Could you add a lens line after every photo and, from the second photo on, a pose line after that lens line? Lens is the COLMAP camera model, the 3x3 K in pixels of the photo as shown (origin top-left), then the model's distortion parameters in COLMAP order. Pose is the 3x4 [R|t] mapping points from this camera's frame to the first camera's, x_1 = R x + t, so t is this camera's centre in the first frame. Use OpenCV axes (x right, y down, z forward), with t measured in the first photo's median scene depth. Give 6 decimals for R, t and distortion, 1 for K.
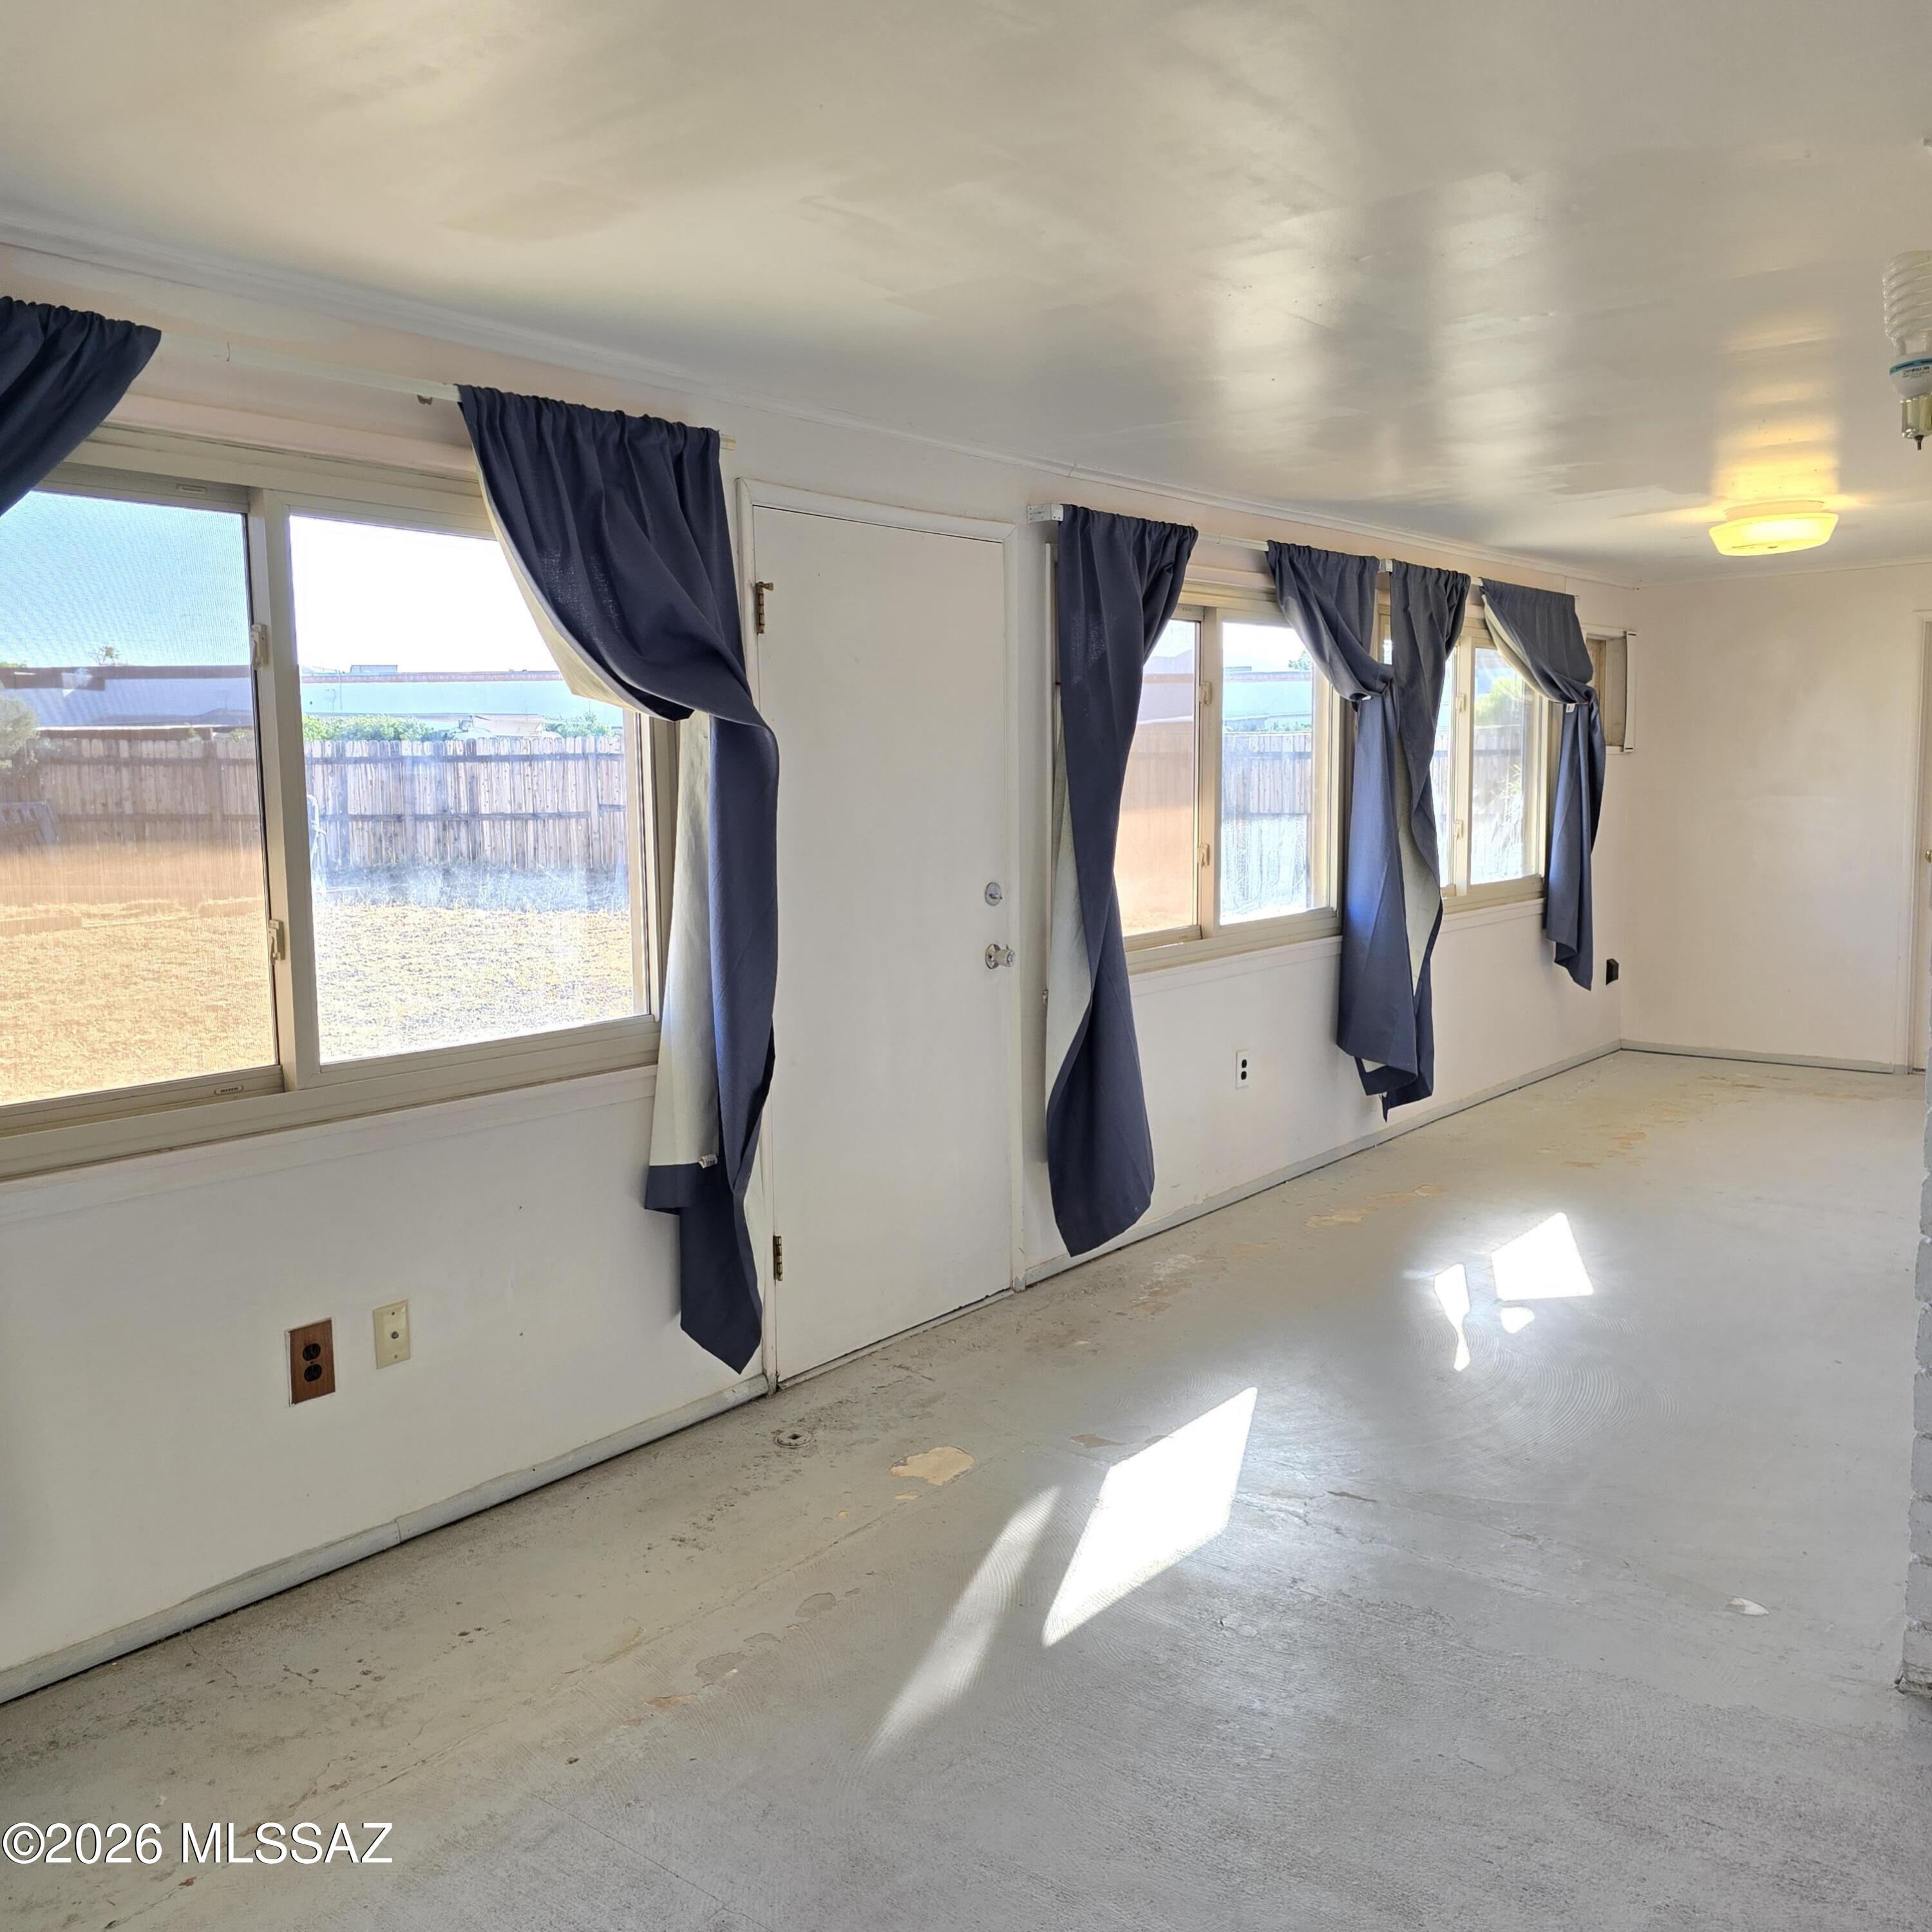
lens RADIAL K [[1745.0, 0, 960.7], [0, 1745.0, 964.1], [0, 0, 1]] dist [0.053325, -0.054162]
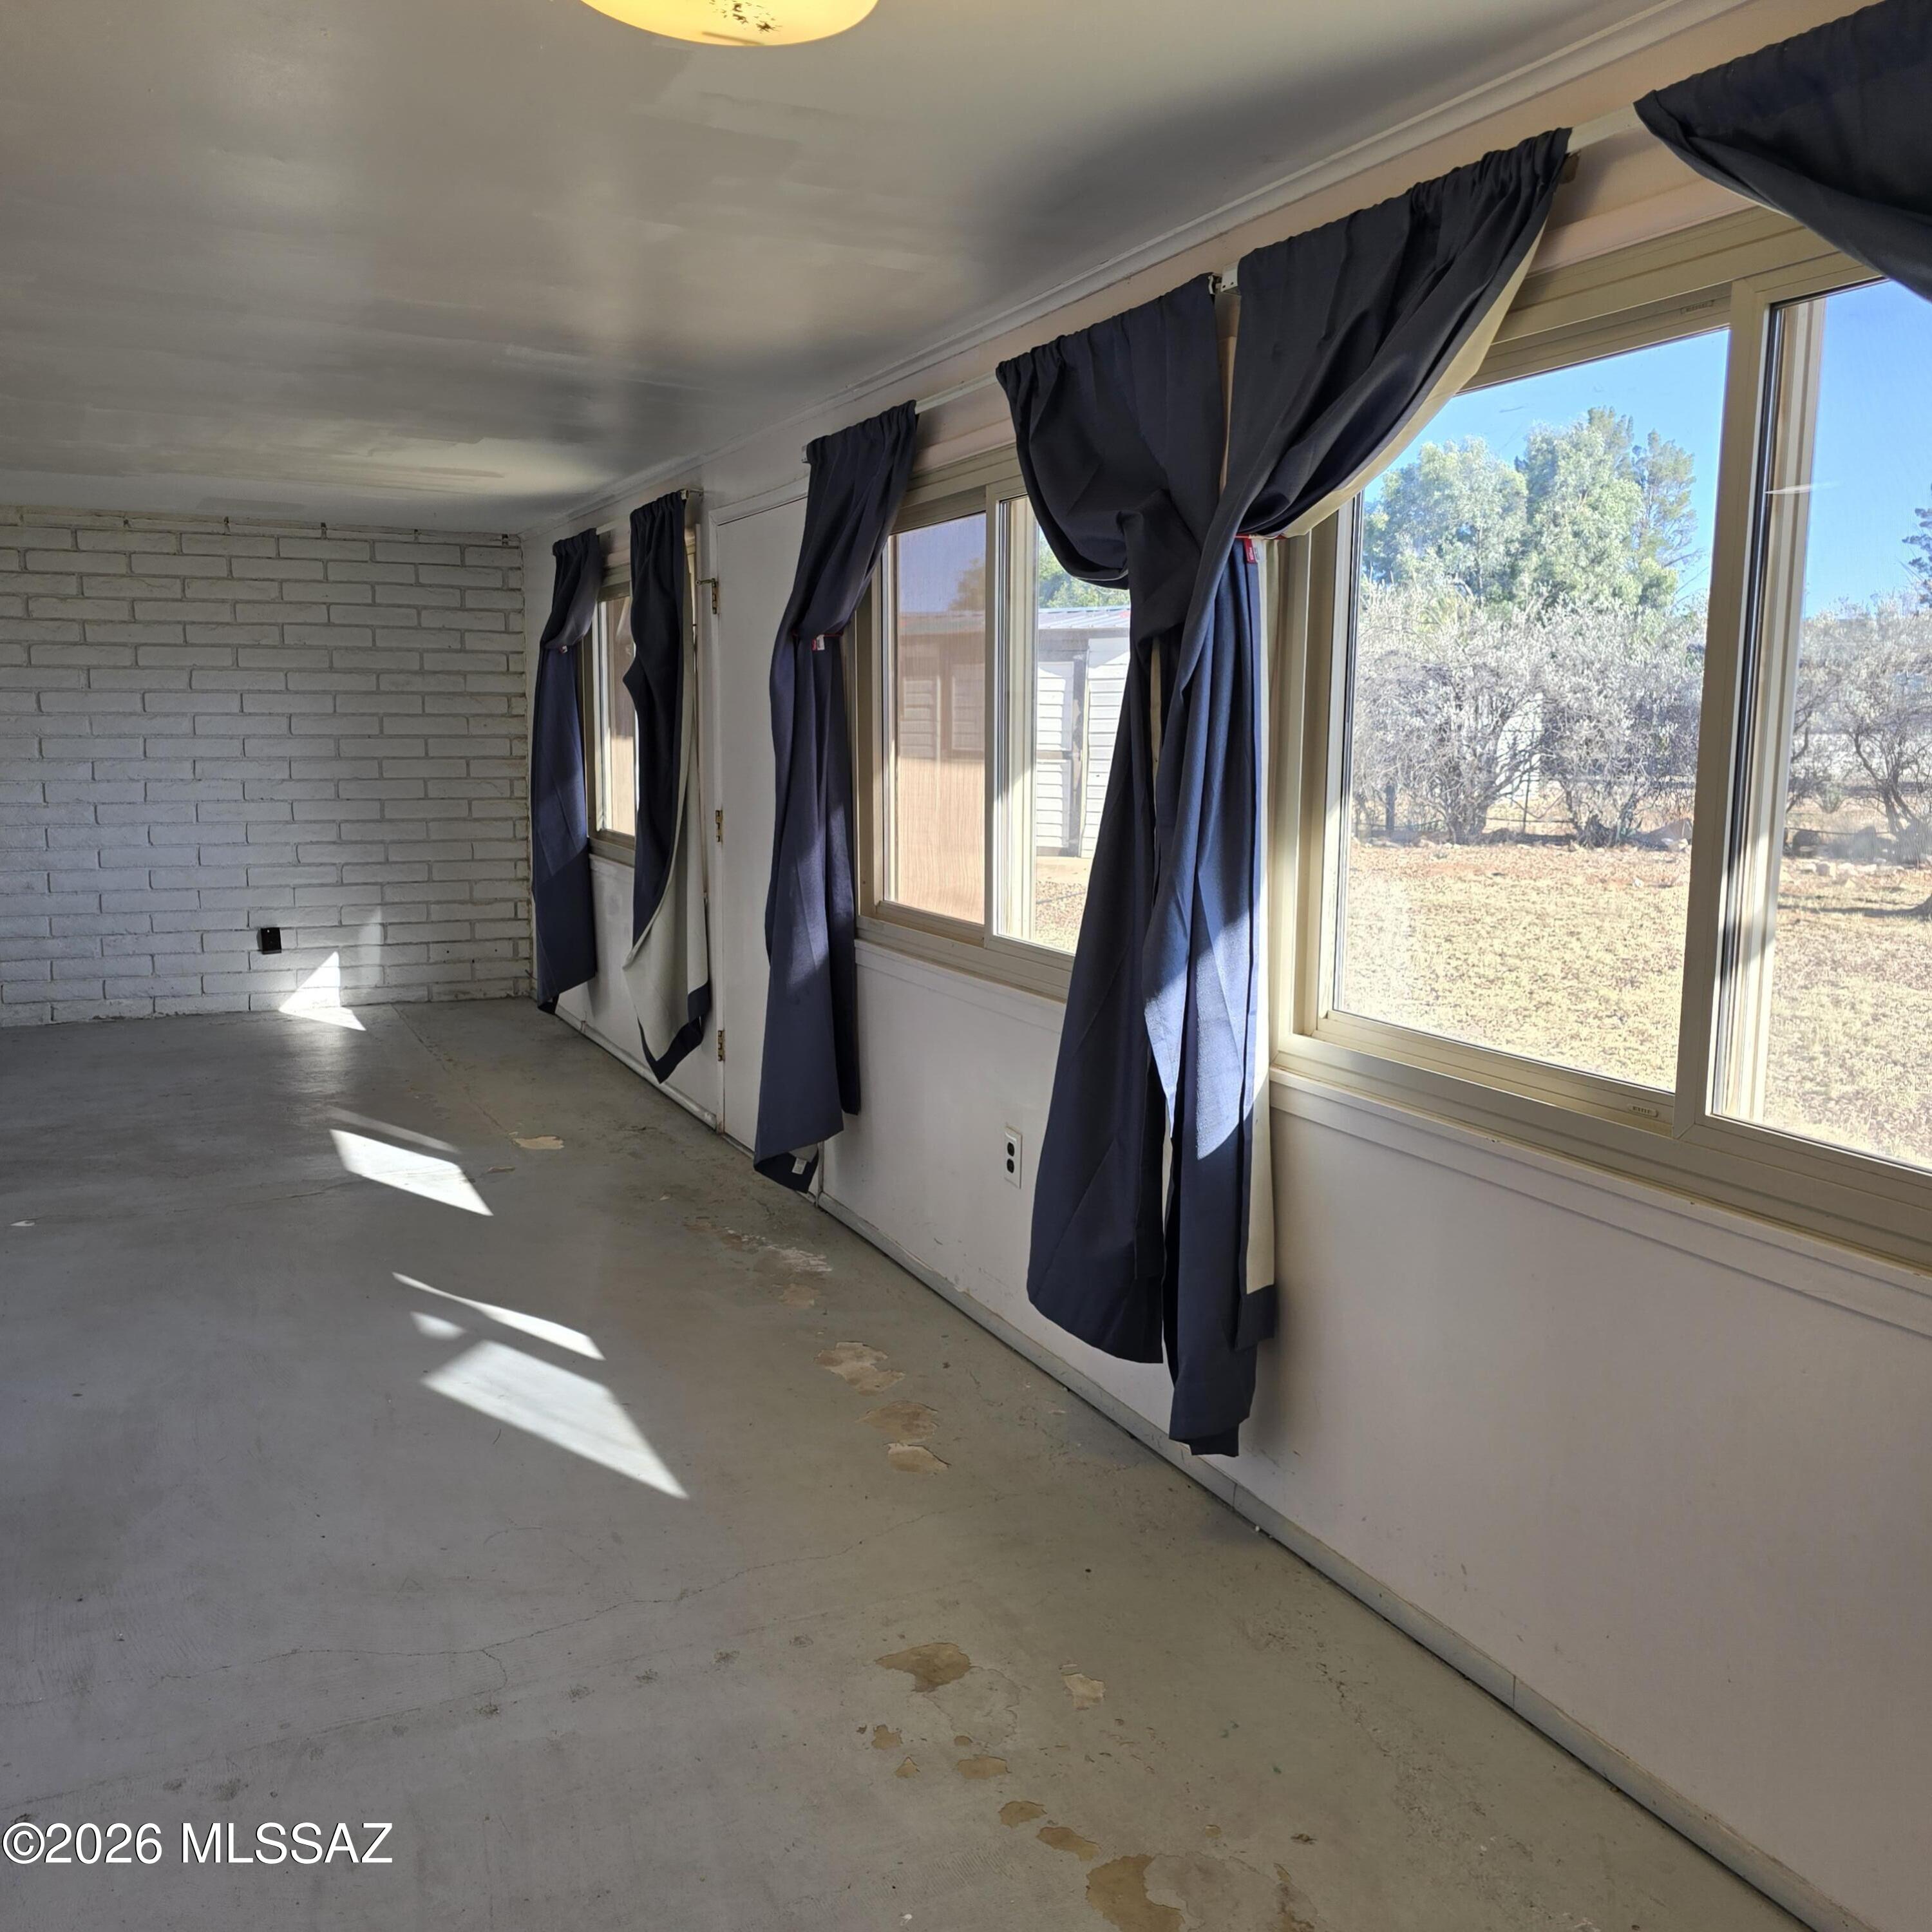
lens RADIAL K [[1745.0, 0, 960.2], [0, 1745.0, 969.4], [0, 0, 1]] dist [0.053325, -0.054162]
pose [[-0.450423, 0.140222, -0.881735, 0.891505], [-0.099486, 0.973557, 0.205646, -0.178567], [0.887255, 0.180348, -0.424562, 1.461269]]
